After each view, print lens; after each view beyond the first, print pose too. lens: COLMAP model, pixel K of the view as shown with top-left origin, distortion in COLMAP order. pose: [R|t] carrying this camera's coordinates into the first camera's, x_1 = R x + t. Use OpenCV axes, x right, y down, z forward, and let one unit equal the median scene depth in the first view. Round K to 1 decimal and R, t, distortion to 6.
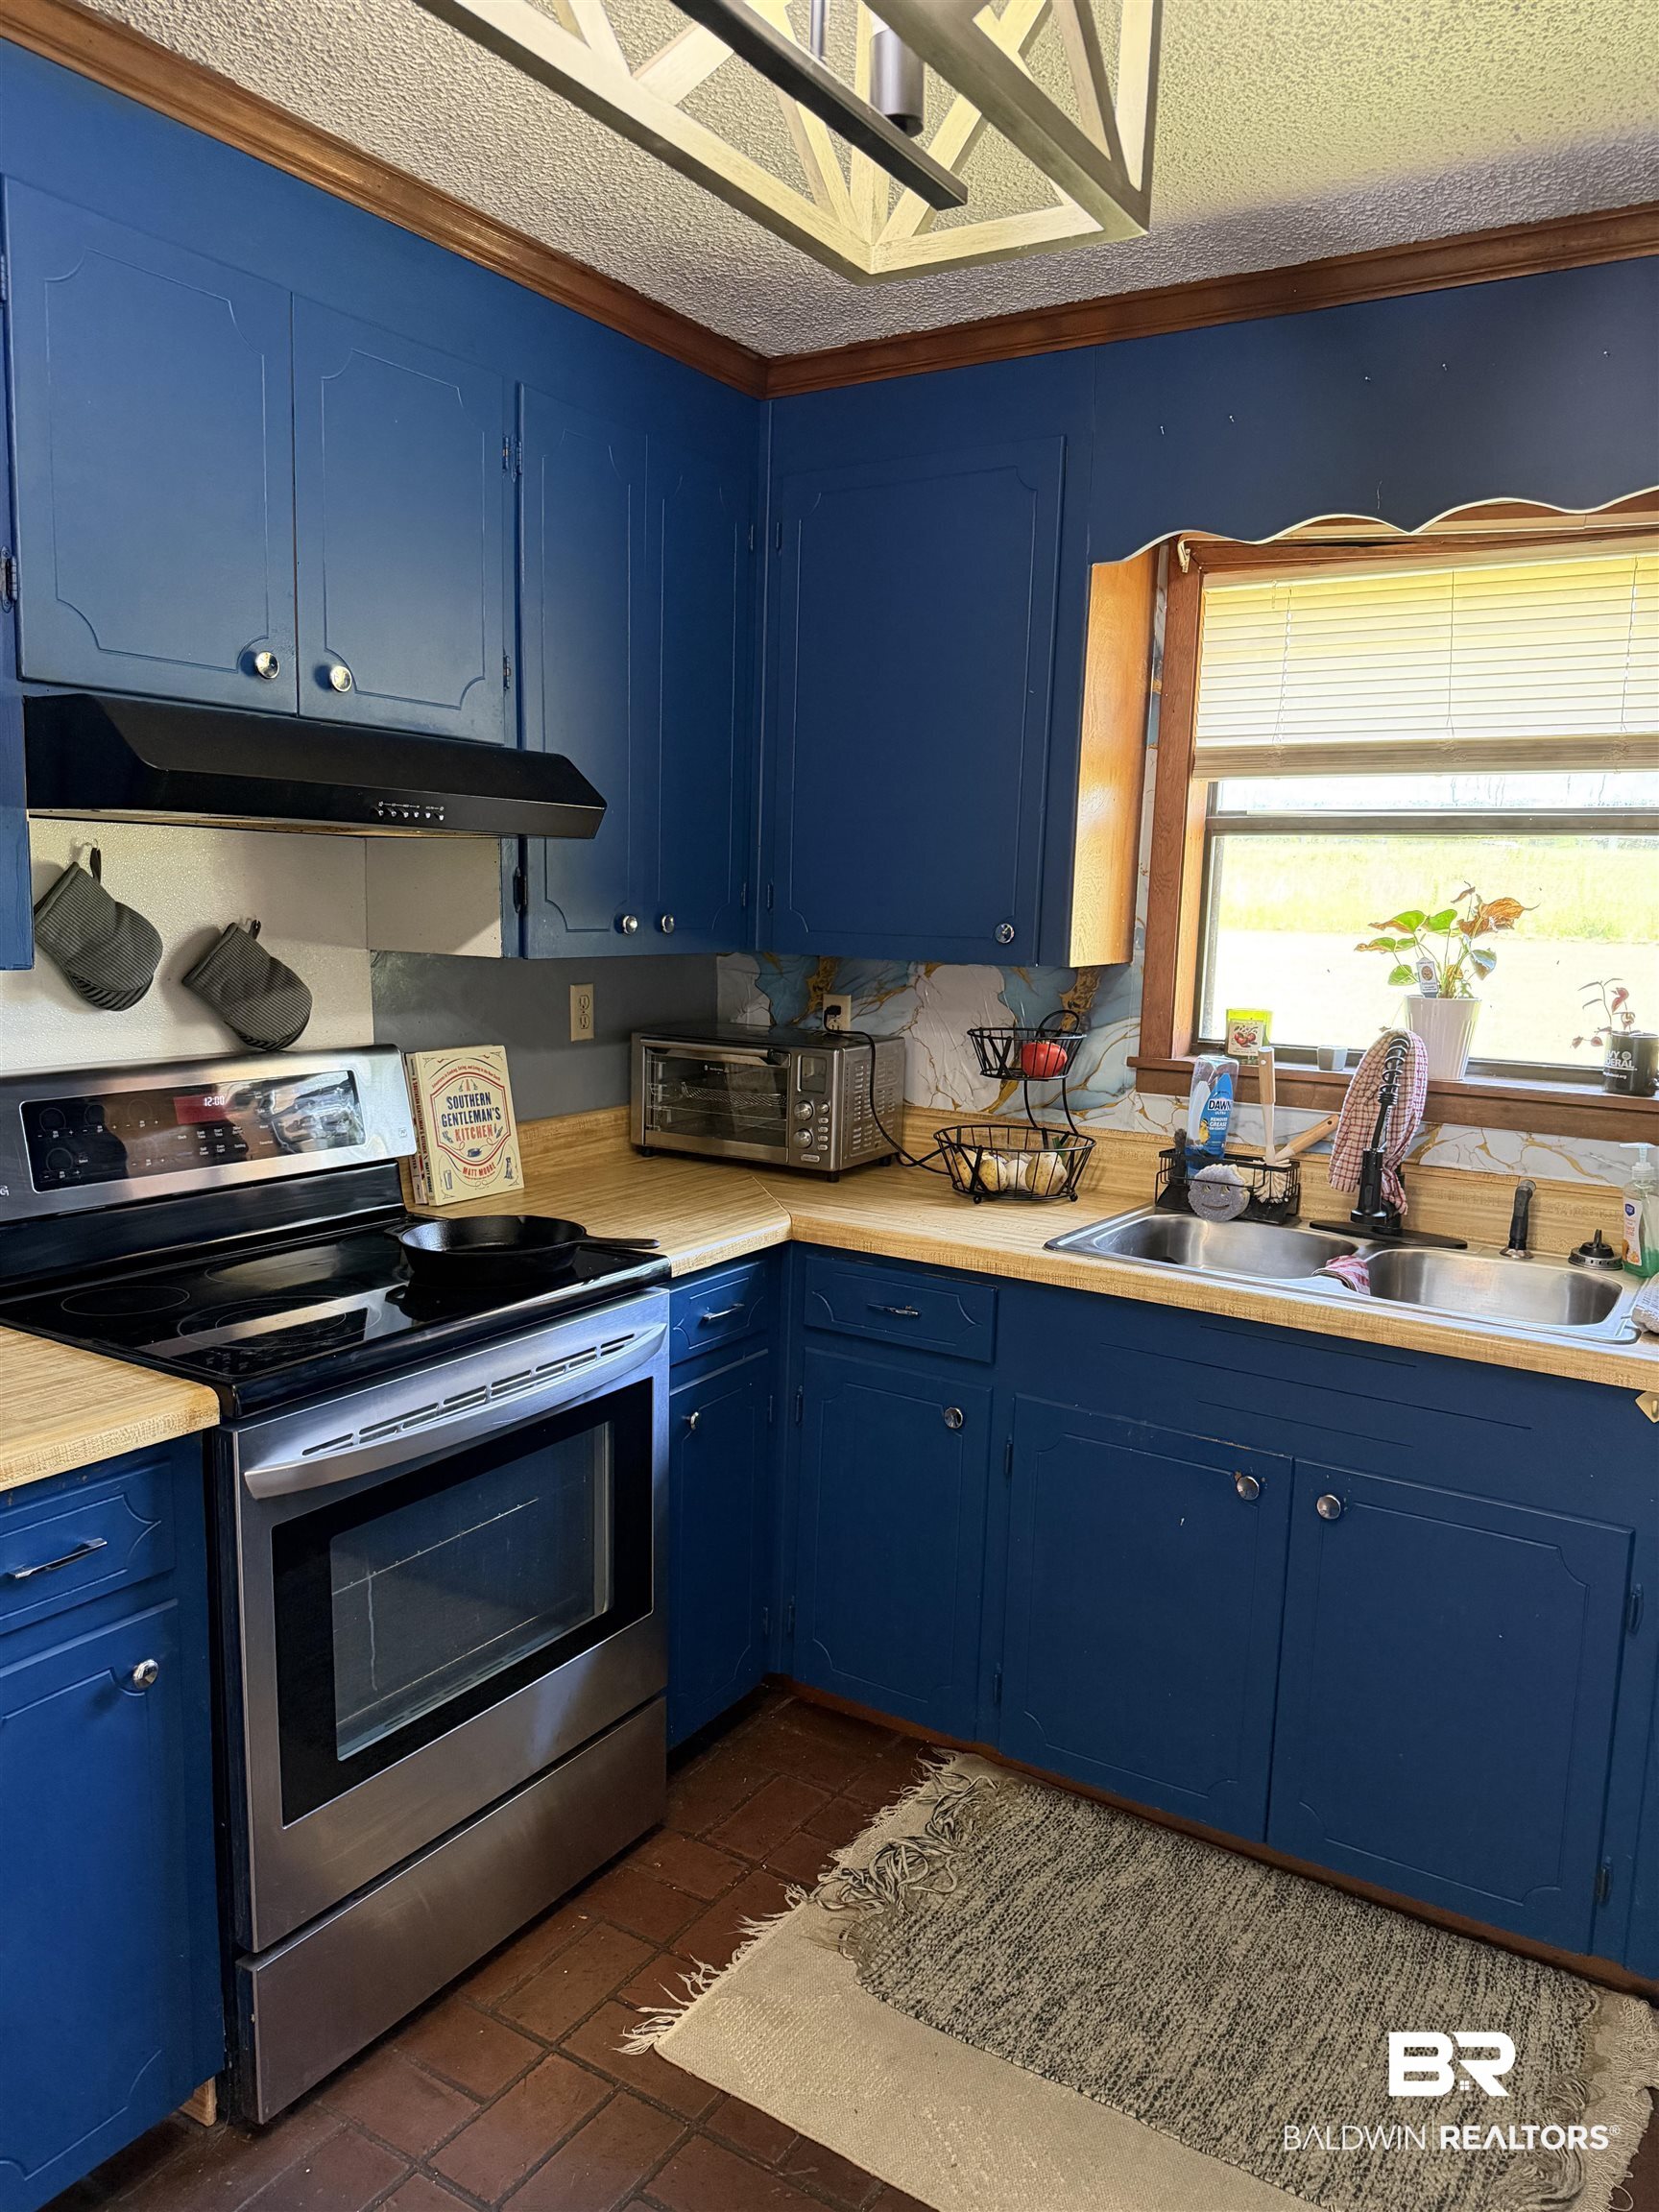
lens RADIAL K [[1539.5, 0, 828.6], [0, 1539.5, 1122.1], [0, 0, 1]] dist [0.053373, -0.082916]
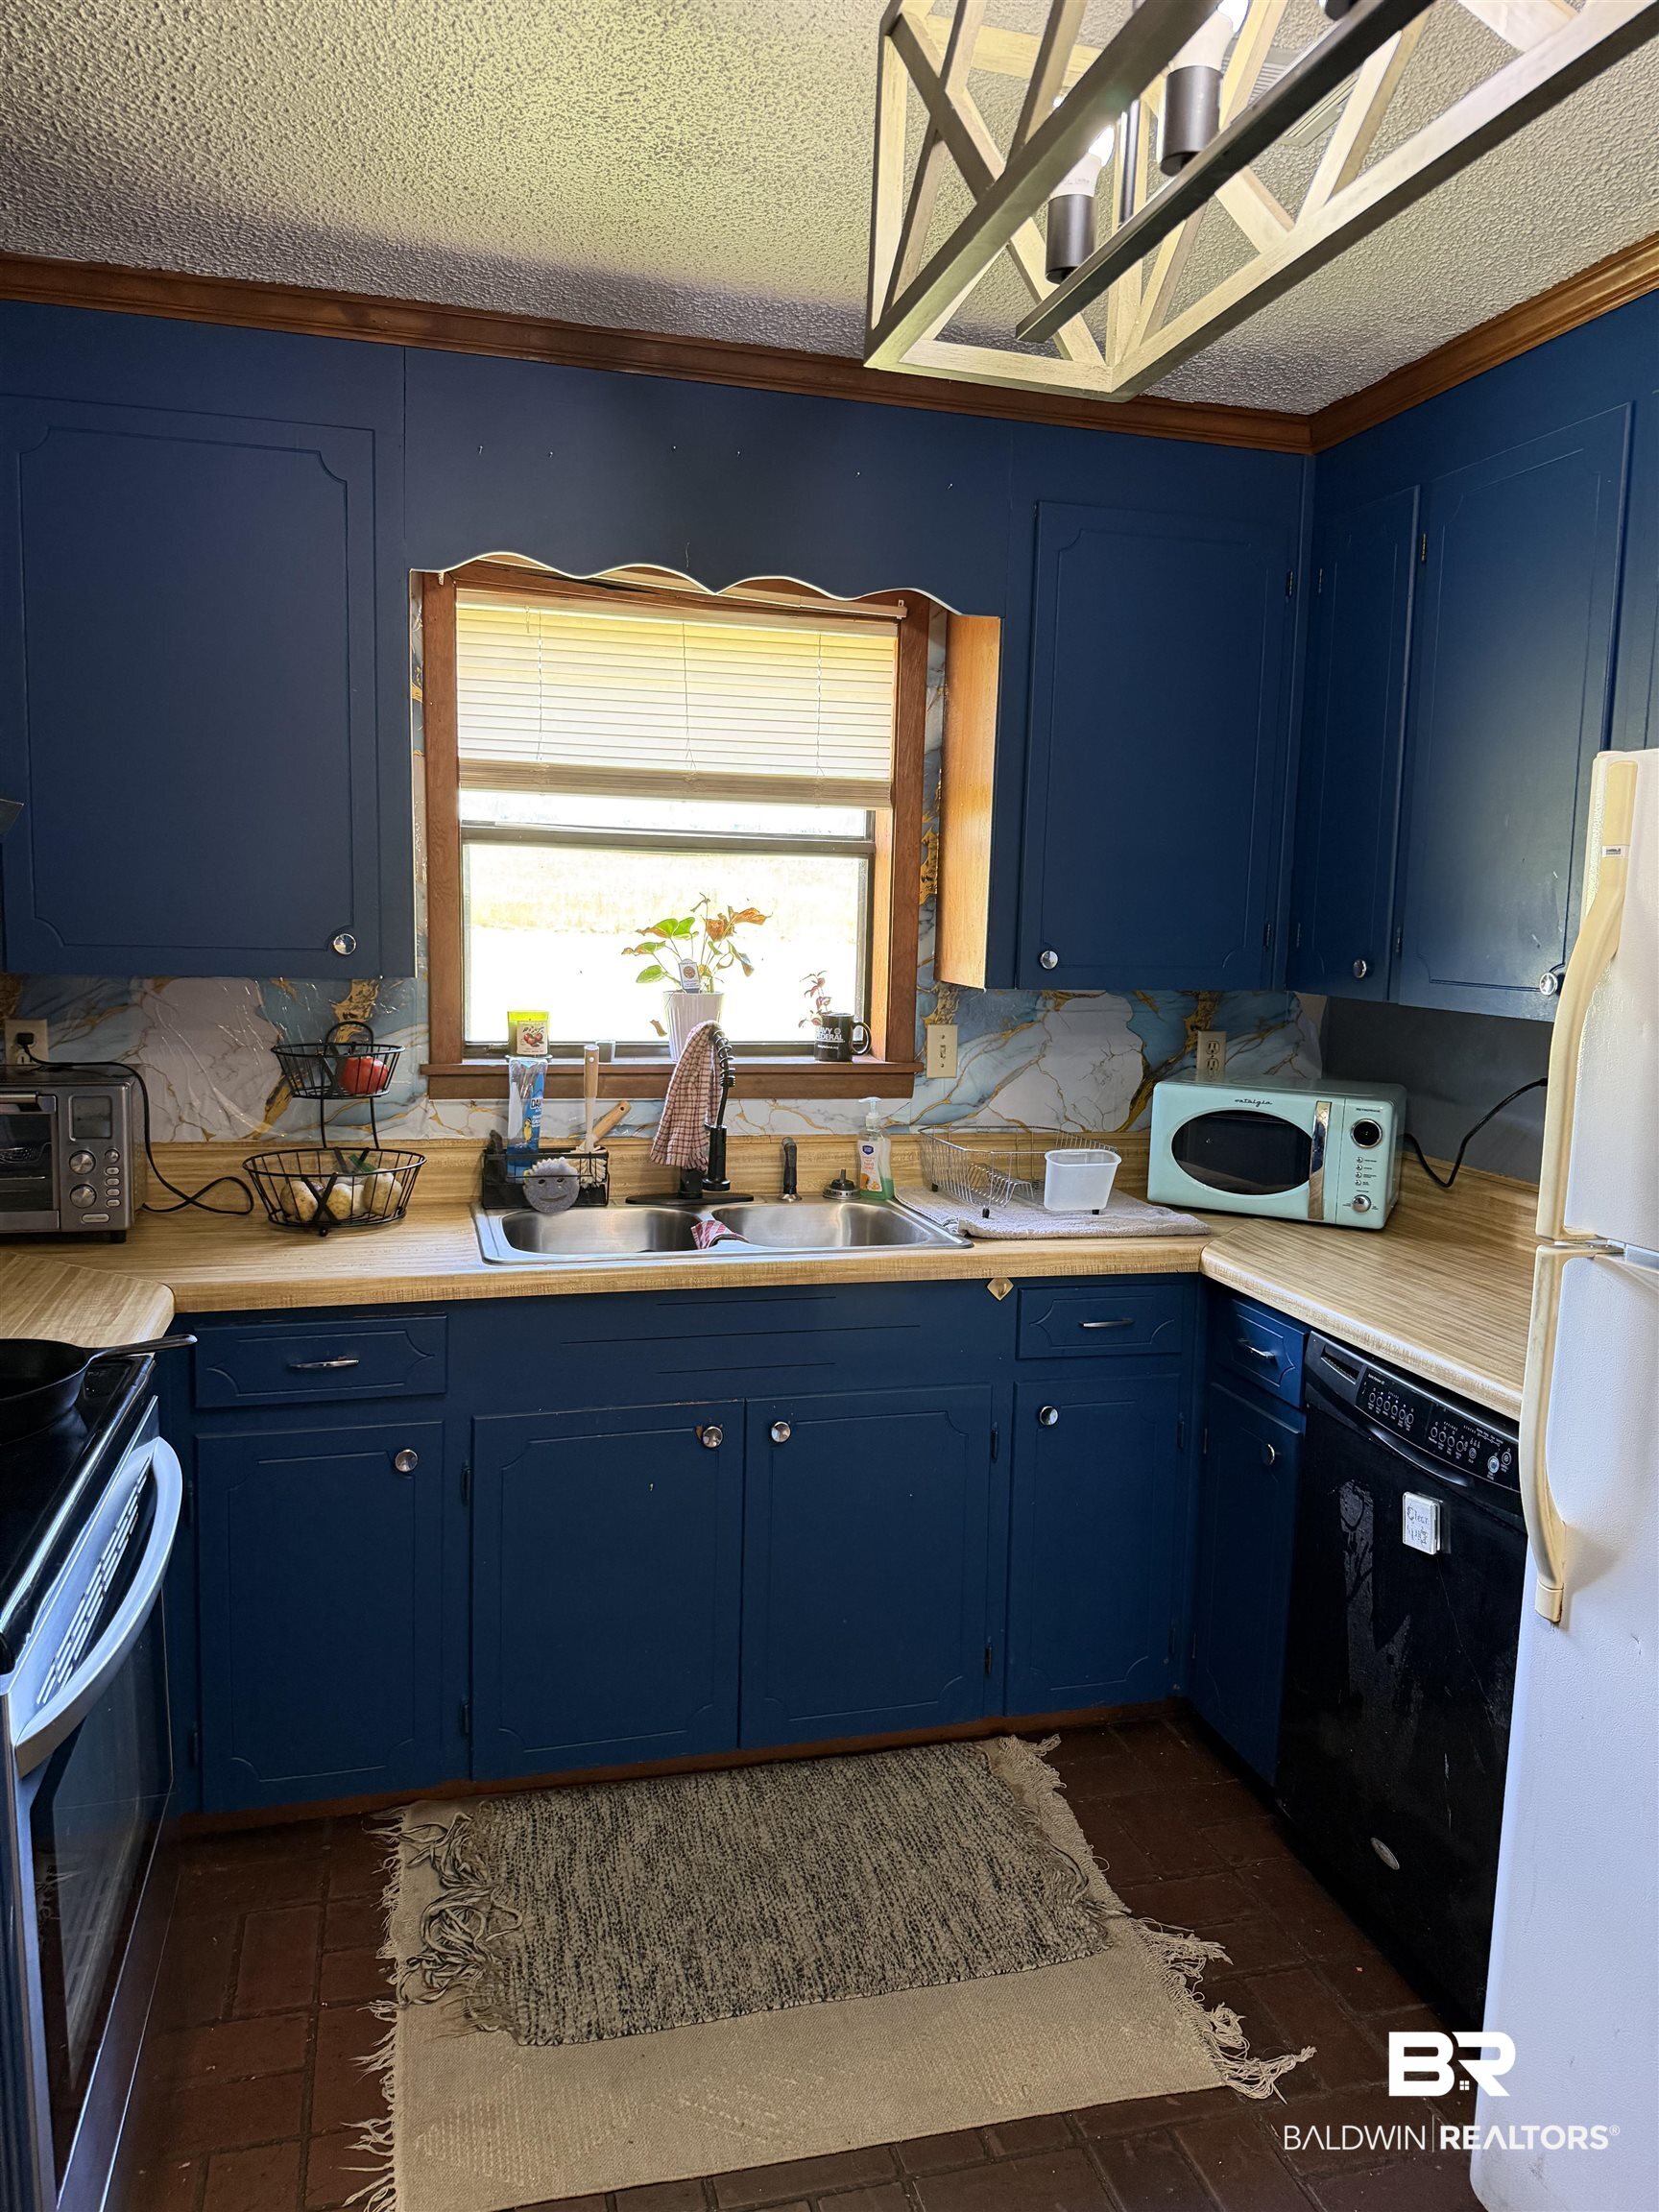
lens RADIAL K [[1539.5, 0, 817.1], [0, 1539.5, 1112.2], [0, 0, 1]] dist [0.053373, -0.082916]
pose [[0.674965, -0.107244, 0.730015, -0.416907], [0.101431, 0.993474, 0.052165, -0.043613], [-0.730845, 0.038837, 0.681438, 0.156777]]
